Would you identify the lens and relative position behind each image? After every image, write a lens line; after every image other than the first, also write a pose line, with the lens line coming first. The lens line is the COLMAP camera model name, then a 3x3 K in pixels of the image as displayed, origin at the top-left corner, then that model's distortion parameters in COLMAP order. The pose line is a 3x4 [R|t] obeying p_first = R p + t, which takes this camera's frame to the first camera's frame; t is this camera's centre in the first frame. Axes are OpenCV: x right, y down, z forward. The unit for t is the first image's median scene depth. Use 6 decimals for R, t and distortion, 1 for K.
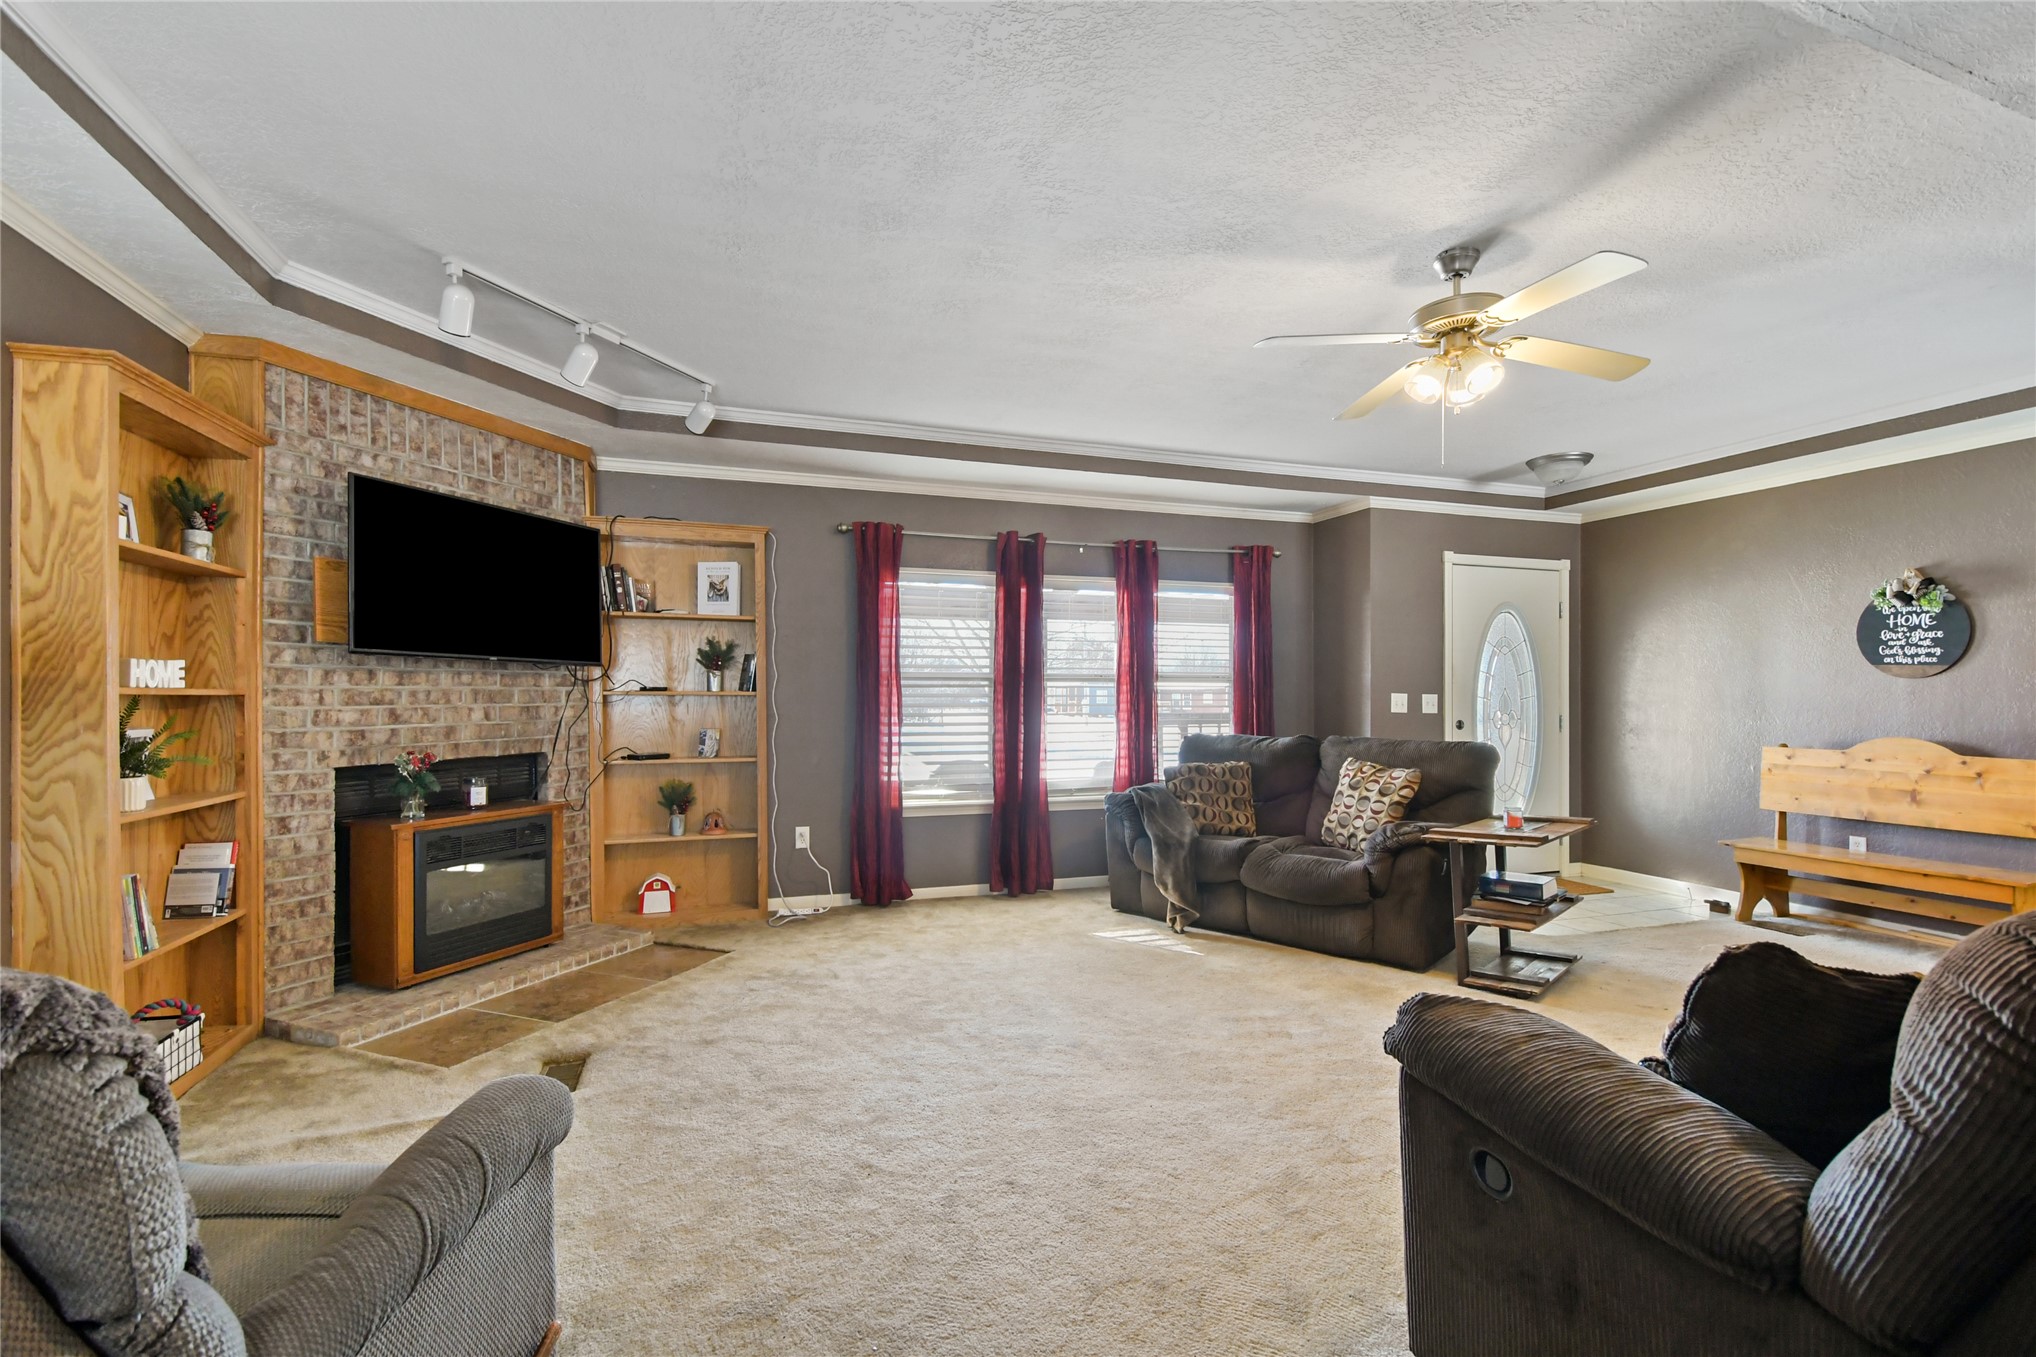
lens RADIAL K [[912.1, 0, 1013.0], [0, 912.1, 718.0], [0, 0, 1]] dist [0.013743, -0.004454]
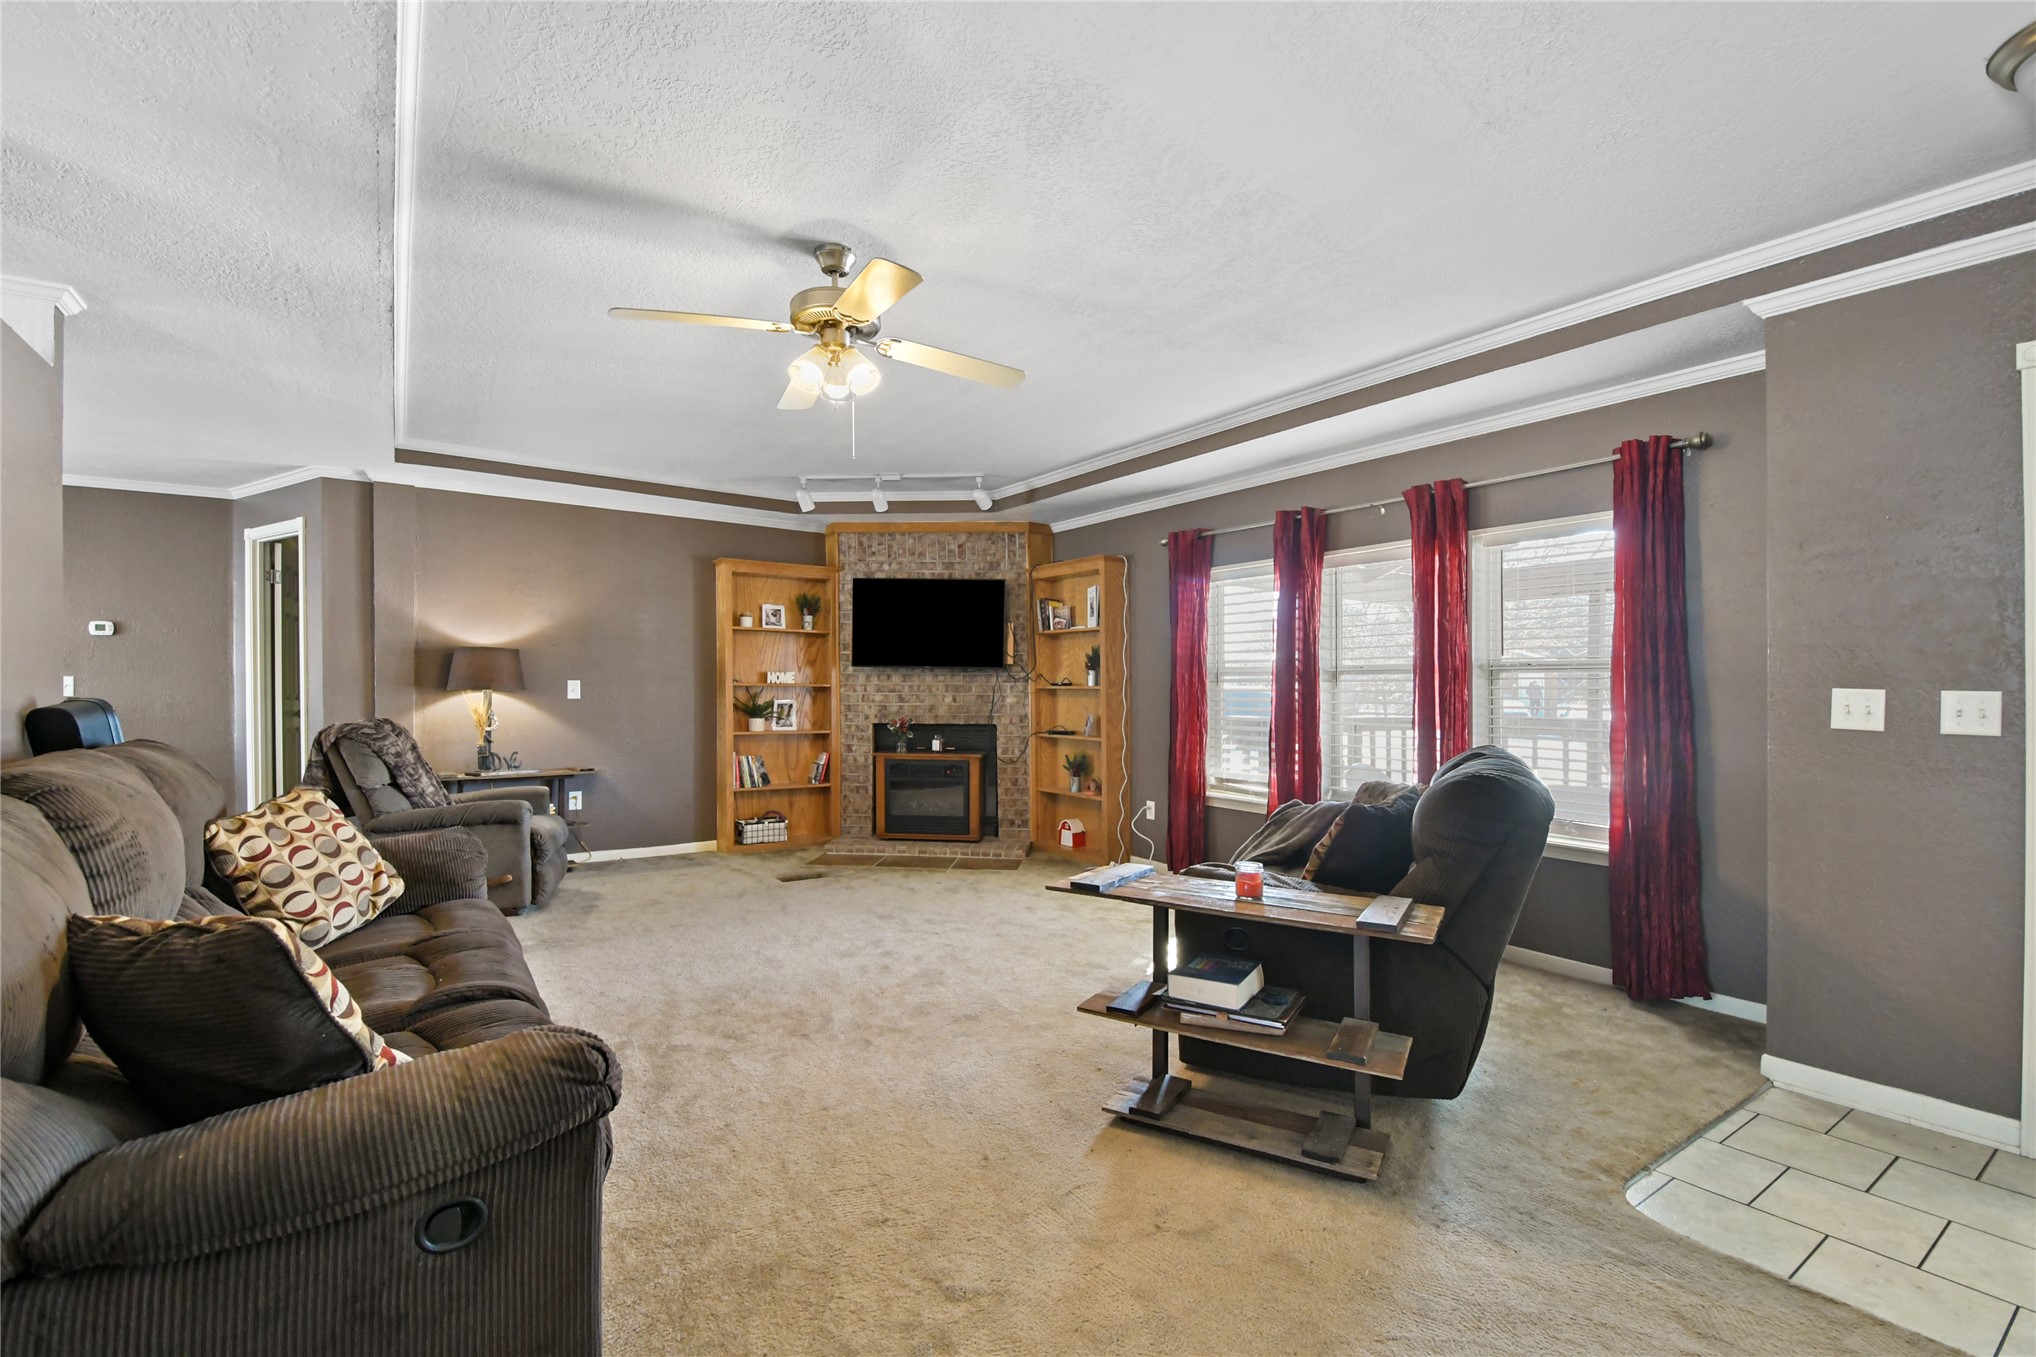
lens RADIAL K [[912.1, 0, 1024.1], [0, 912.1, 720.4], [0, 0, 1]] dist [0.013743, -0.004454]
pose [[0.266440, 0.034118, -0.963248, 1.168495], [-0.032683, 0.999118, 0.026348, -0.014505], [0.963297, 0.024461, 0.267320, 0.719961]]
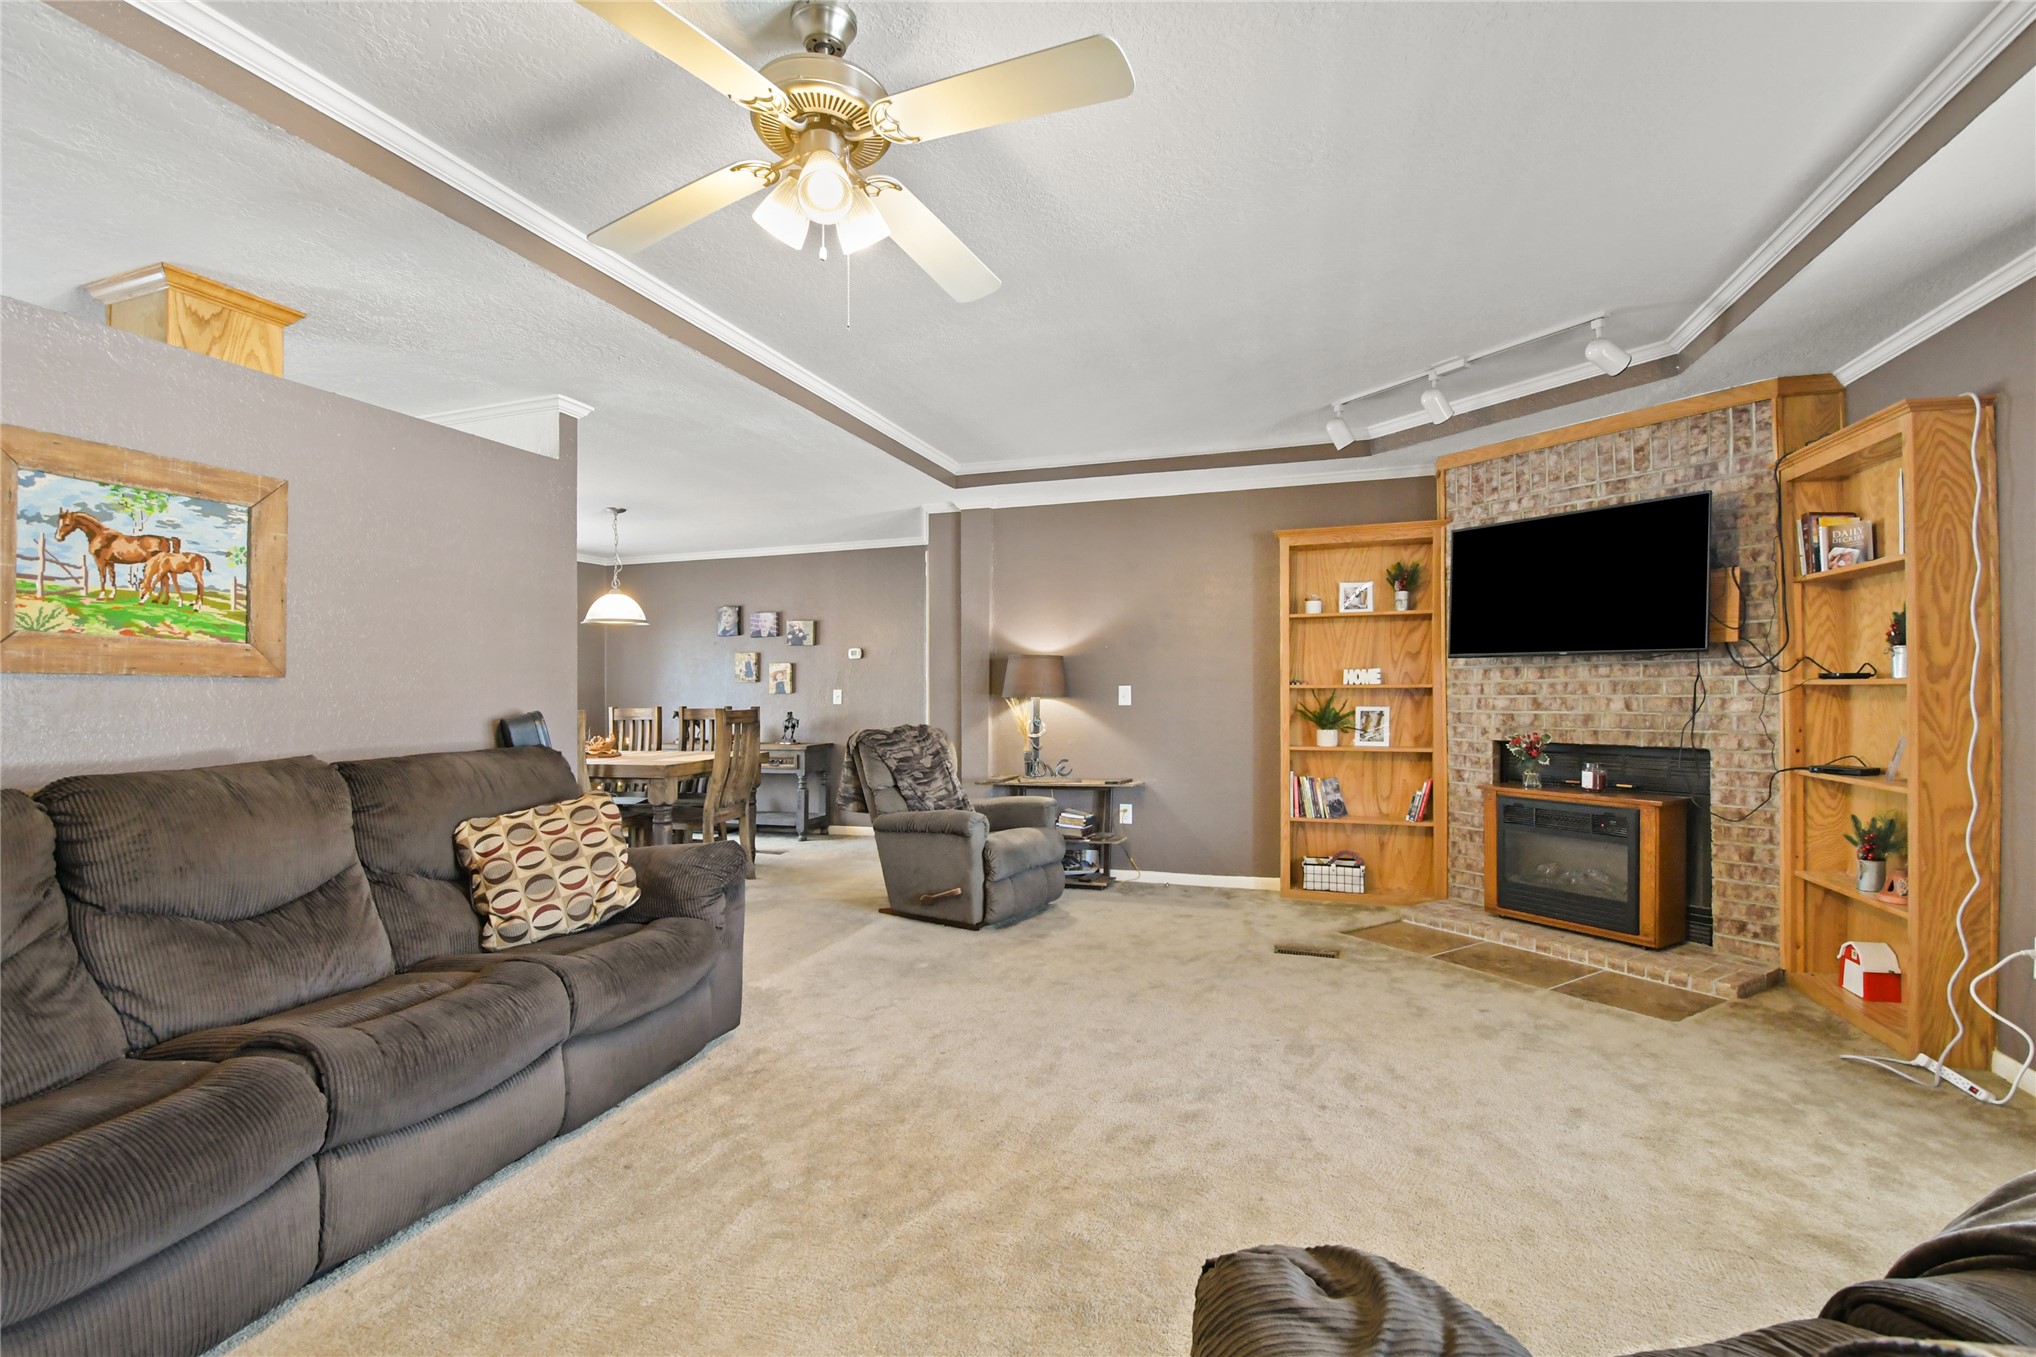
lens RADIAL K [[912.1, 0, 1006.8], [0, 912.1, 707.0], [0, 0, 1]] dist [0.013743, -0.004454]
pose [[-0.609280, 0.019034, -0.792727, 0.715946], [-0.012301, 0.999365, 0.033450, -0.029450], [0.792860, 0.030131, -0.608659, 1.149427]]
